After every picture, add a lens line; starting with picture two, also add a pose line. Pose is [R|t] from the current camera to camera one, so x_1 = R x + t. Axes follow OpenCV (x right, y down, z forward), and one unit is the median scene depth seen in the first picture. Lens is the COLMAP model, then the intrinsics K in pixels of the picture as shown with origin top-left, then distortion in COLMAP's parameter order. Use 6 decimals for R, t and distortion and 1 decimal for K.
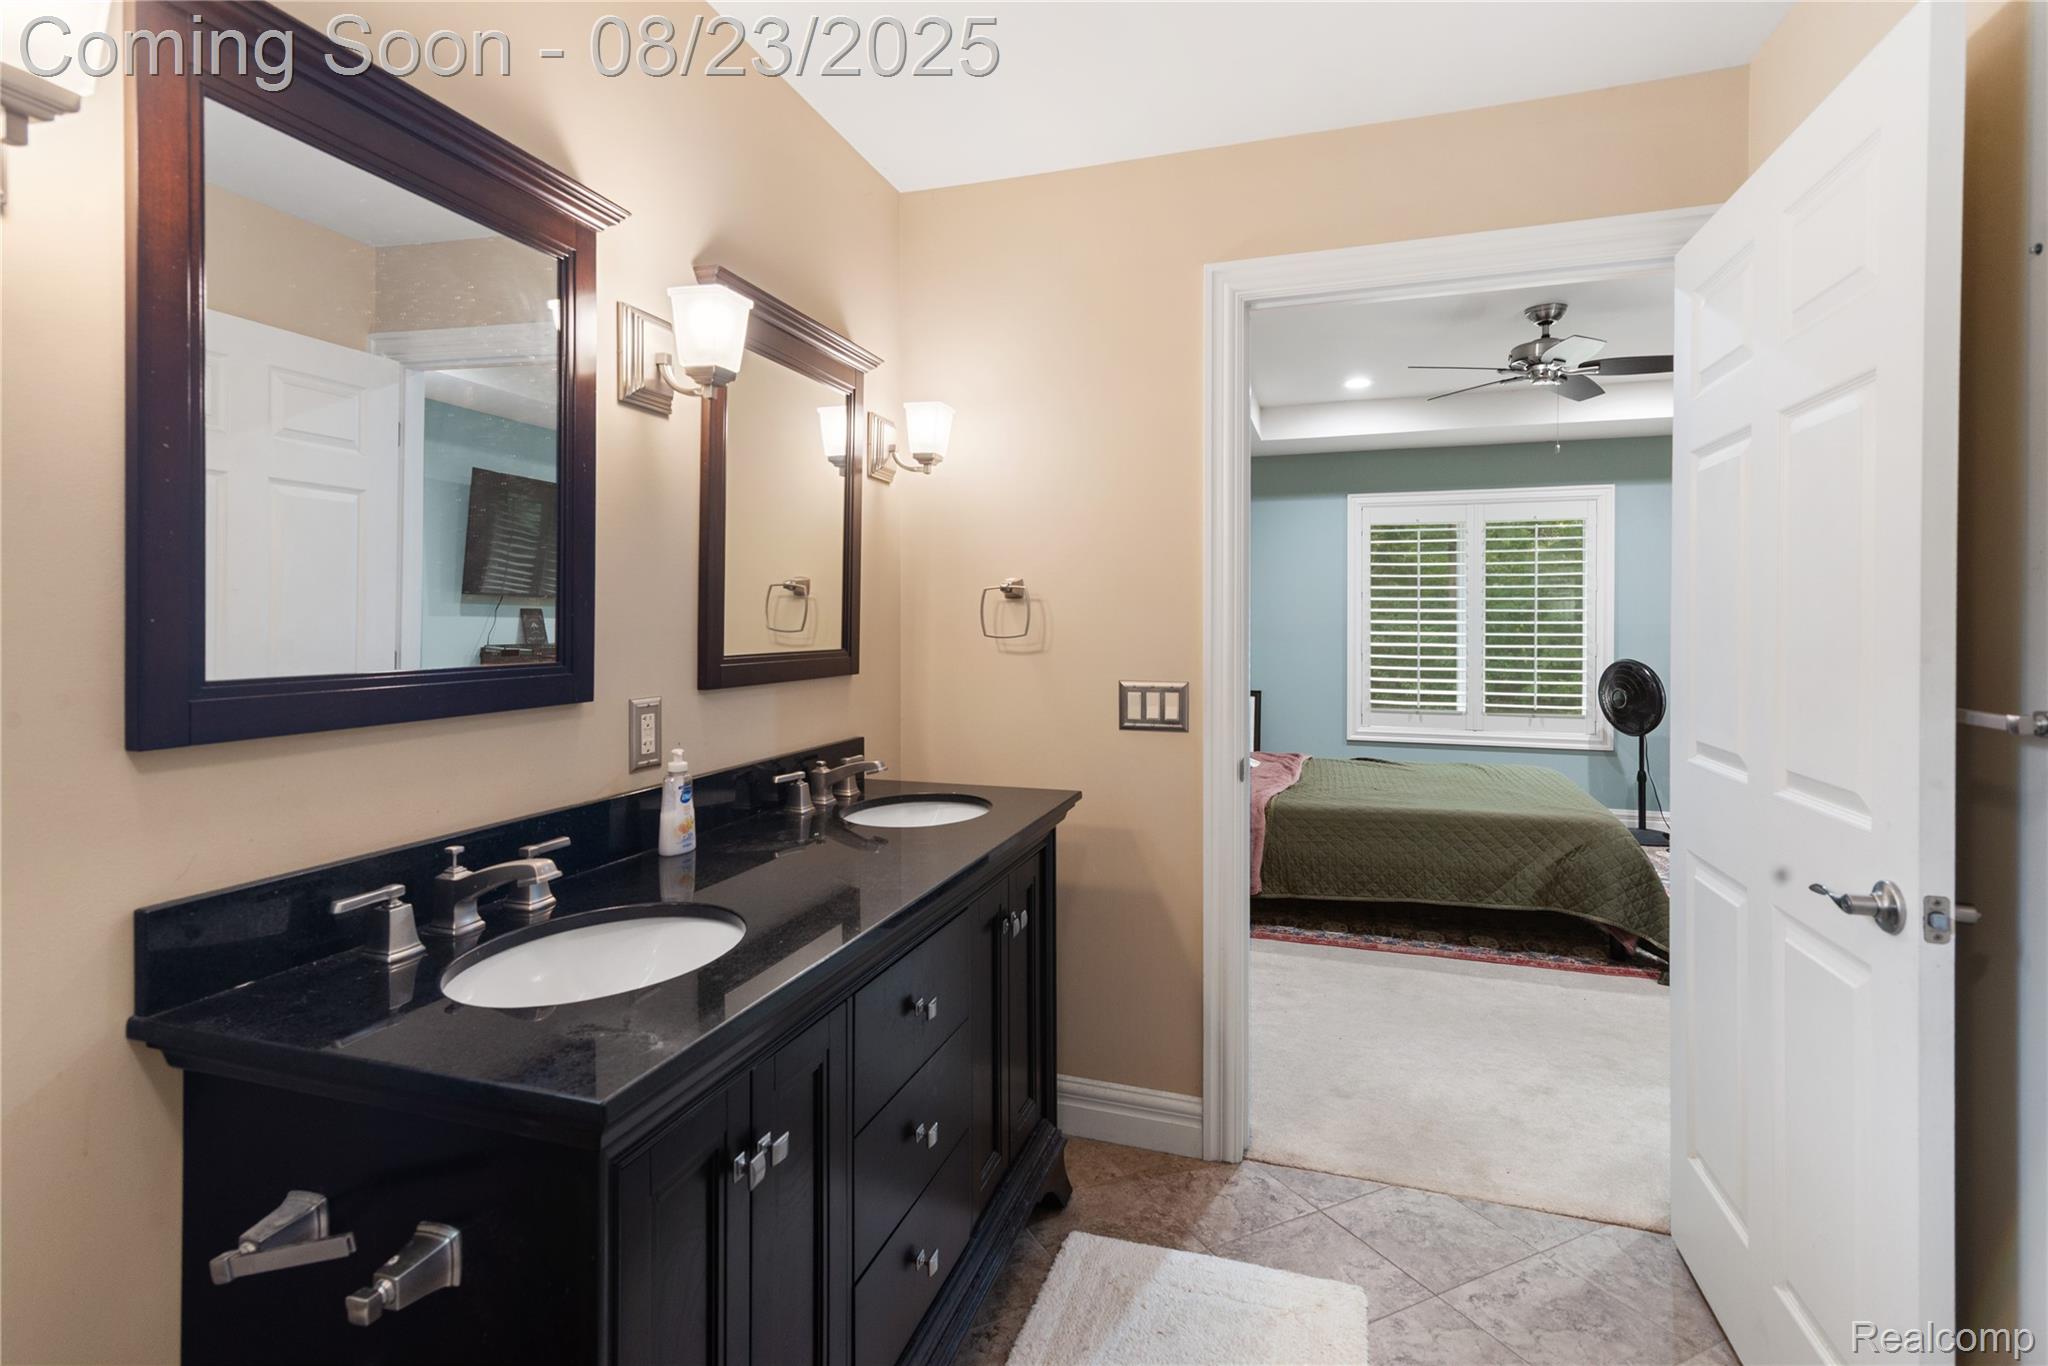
lens RADIAL K [[974.8, 0, 1018.3], [0, 974.8, 616.4], [0, 0, 1]] dist [0.019811, 0.000280]
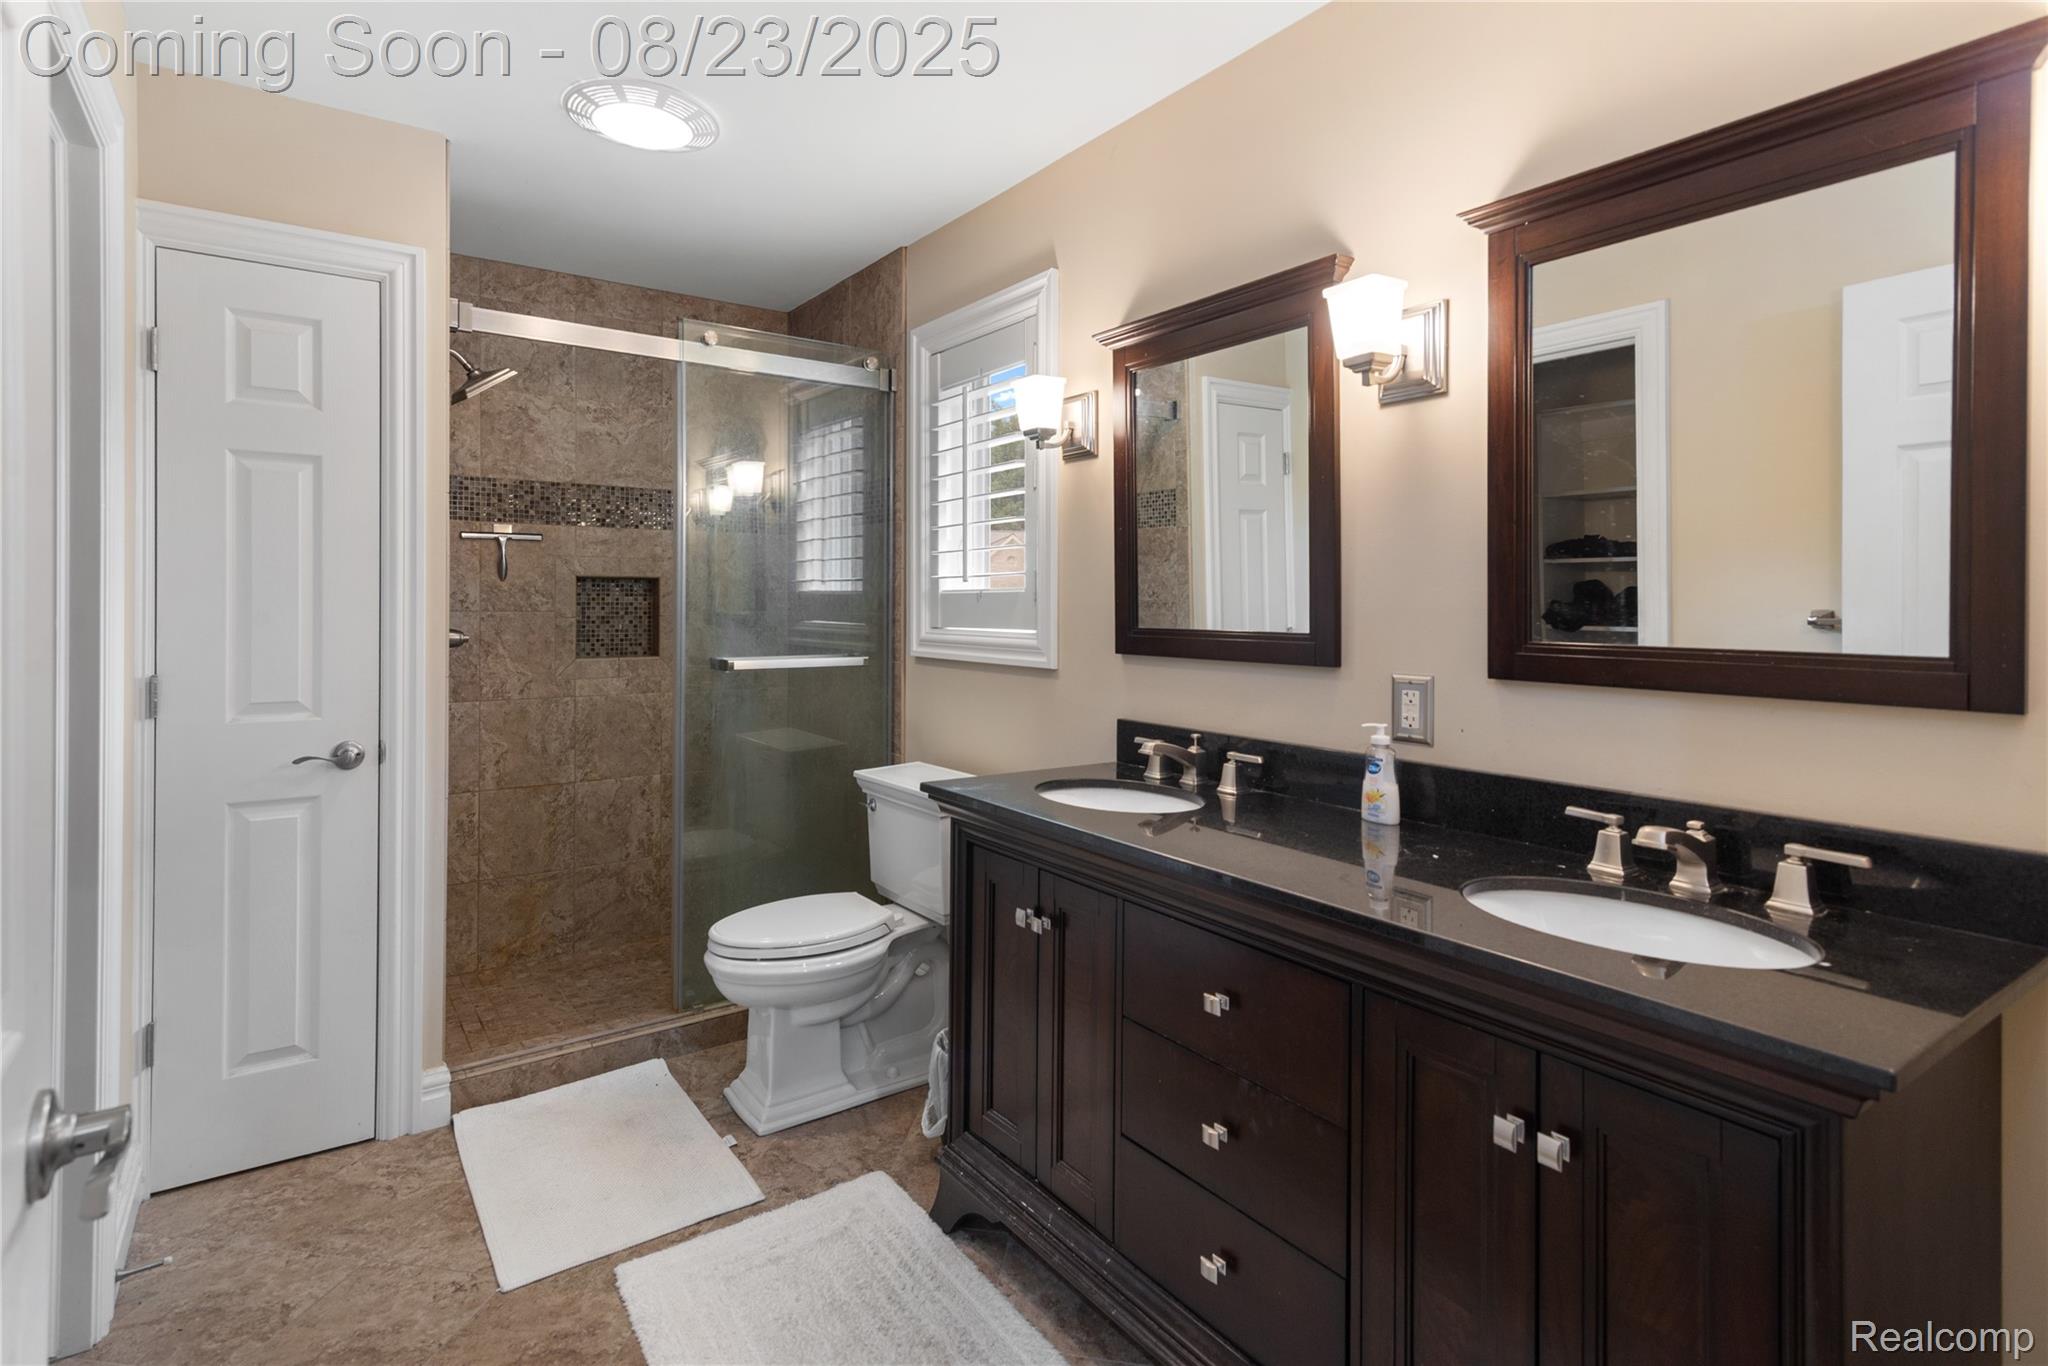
lens RADIAL K [[1020.6, 0, 996.9], [0, 1020.6, 620.9], [0, 0, 1]] dist [0.017117, -0.000072]
pose [[-0.603579, -0.000046, -0.797303, 0.379520], [-0.008345, 0.999946, 0.006259, 0.012001], [0.797259, 0.010431, -0.603547, 0.662992]]
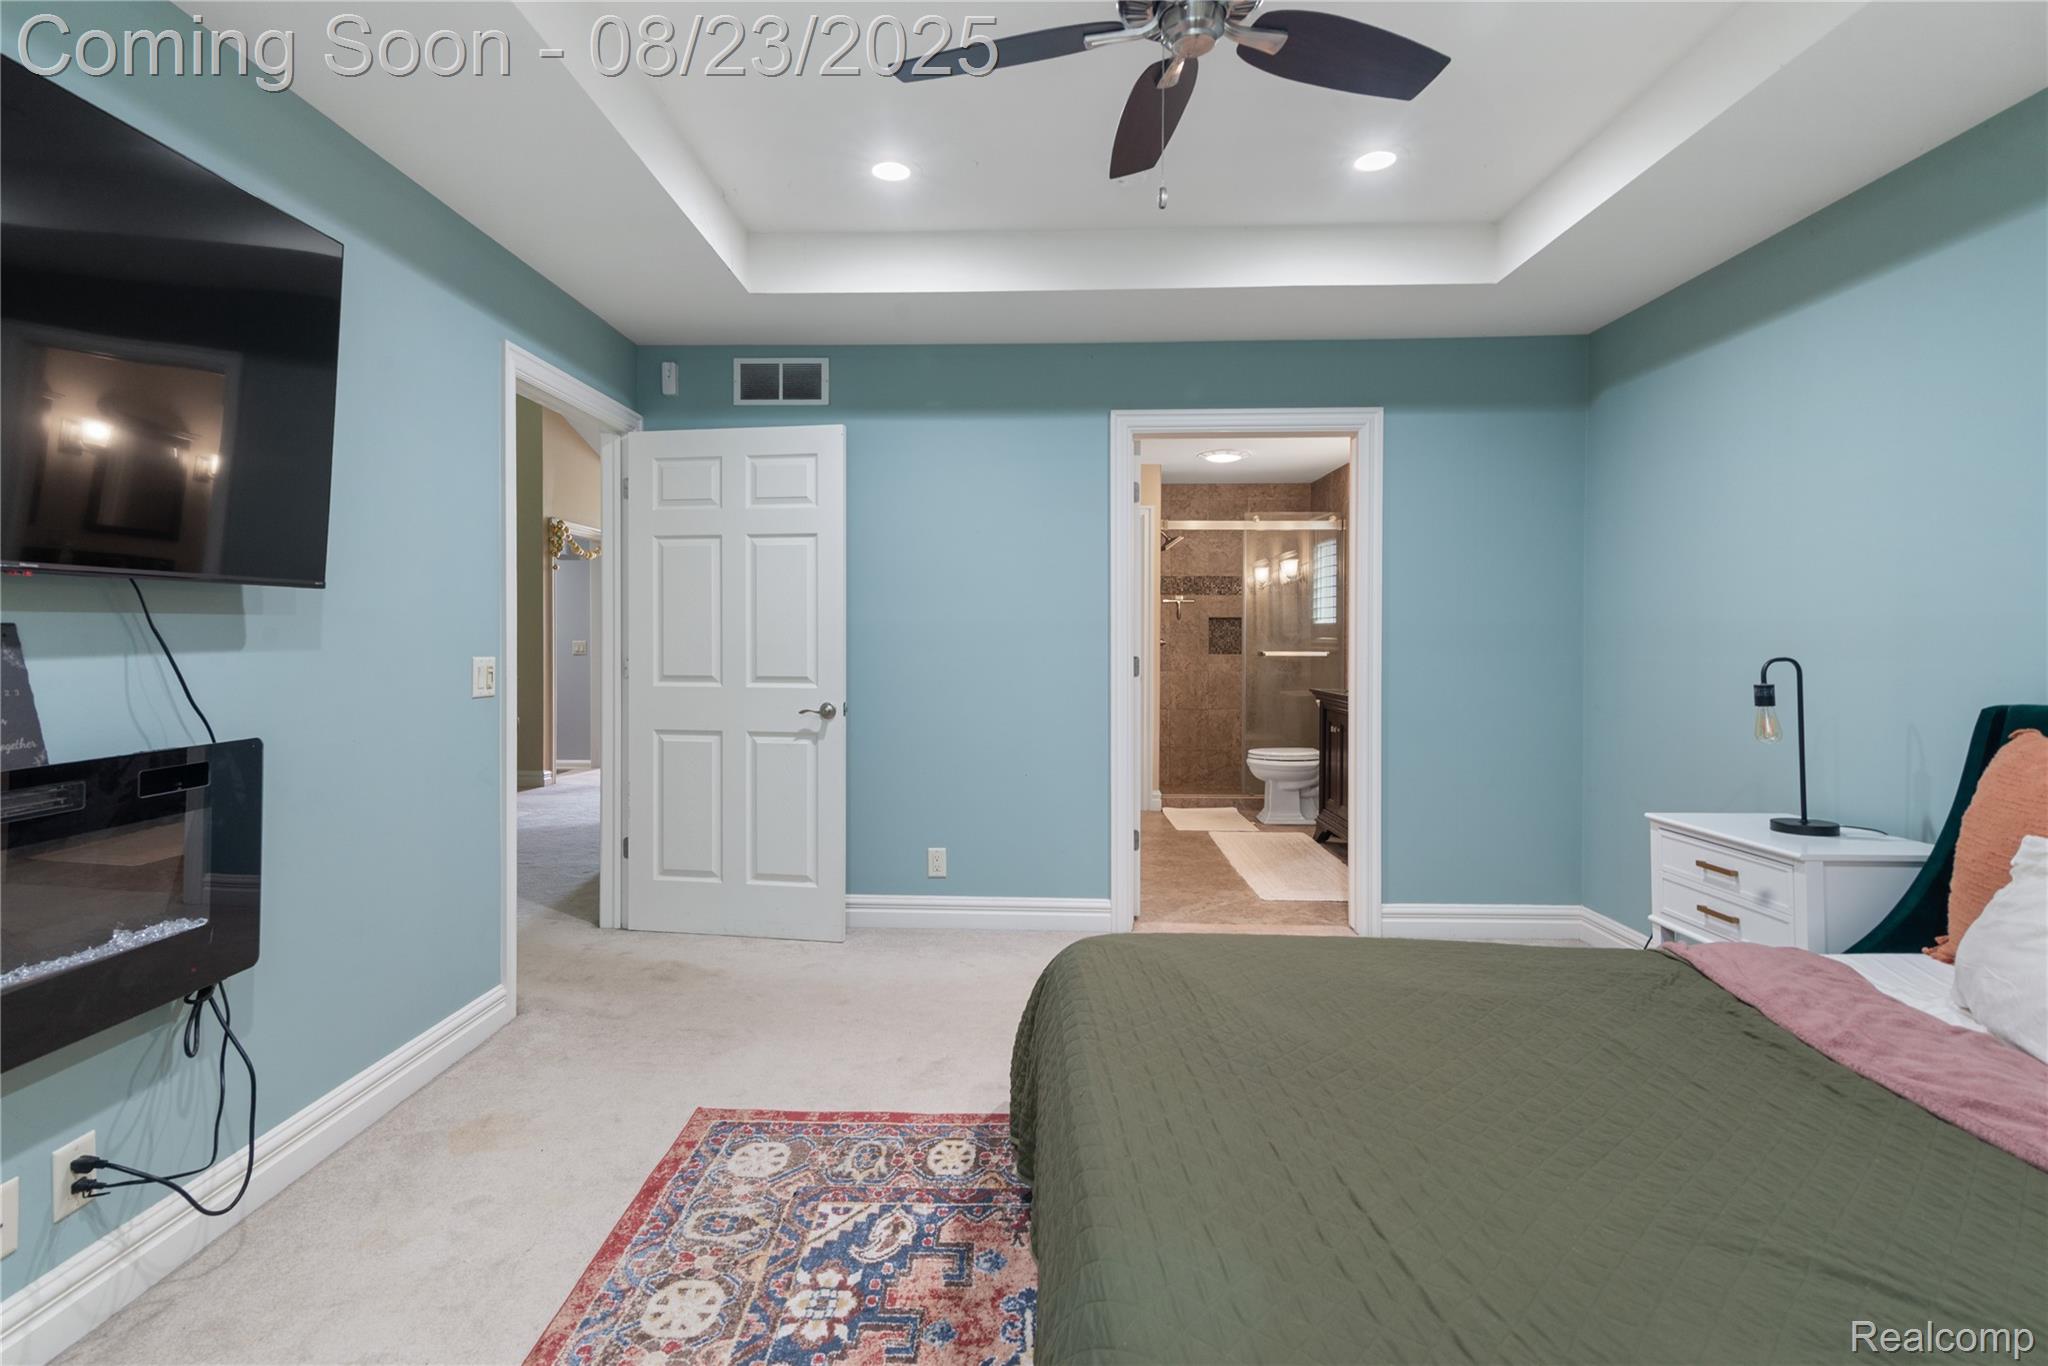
lens RADIAL K [[987.3, 0, 989.5], [0, 987.3, 642.1], [0, 0, 1]] dist [0.011902, 0.000511]
pose [[-0.961501, -0.004522, -0.274765, 0.814111], [-0.005145, 0.999986, 0.001545, 0.028115], [0.274754, 0.002899, -0.961510, 1.534997]]
